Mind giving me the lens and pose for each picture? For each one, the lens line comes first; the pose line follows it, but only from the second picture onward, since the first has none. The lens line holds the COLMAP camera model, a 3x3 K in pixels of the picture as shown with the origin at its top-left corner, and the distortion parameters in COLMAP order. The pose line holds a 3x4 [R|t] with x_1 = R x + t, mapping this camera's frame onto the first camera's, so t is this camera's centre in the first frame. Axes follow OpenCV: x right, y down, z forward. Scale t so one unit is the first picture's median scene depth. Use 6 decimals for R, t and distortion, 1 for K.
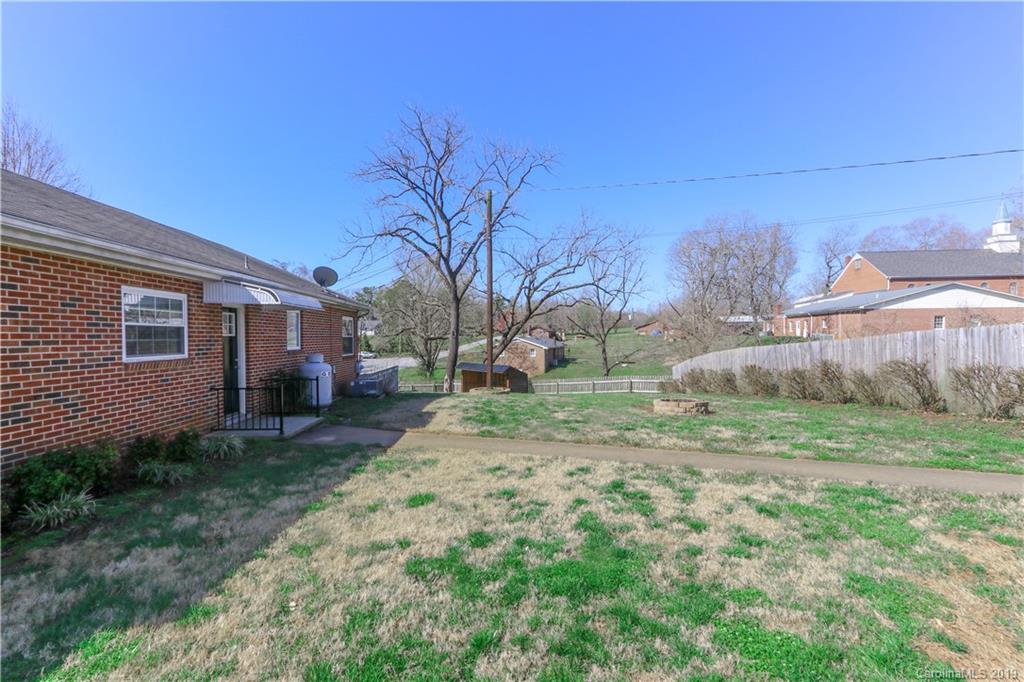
lens RADIAL K [[472.4, 0, 507.9], [0, 472.4, 347.1], [0, 0, 1]] dist [0.002039, 0.001395]
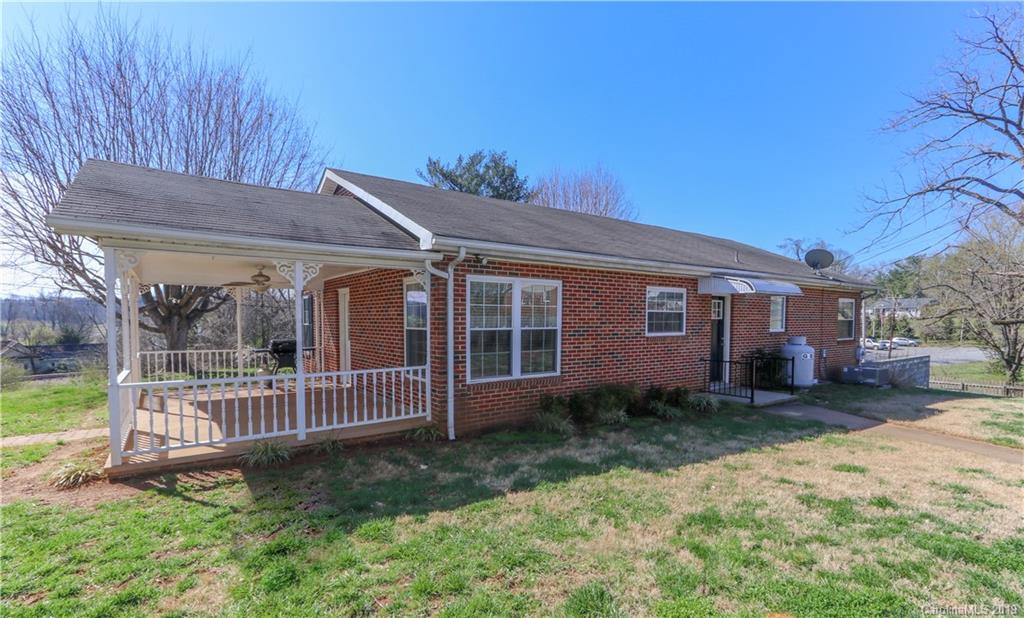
lens RADIAL K [[476.9, 0, 499.8], [0, 476.9, 339.7], [0, 0, 1]] dist [-0.000385, 0.000413]
pose [[0.537978, 0.043565, -0.841832, 0.234122], [-0.023892, 0.999050, 0.036432, -0.001821], [0.842620, 0.000514, 0.538508, -0.230795]]
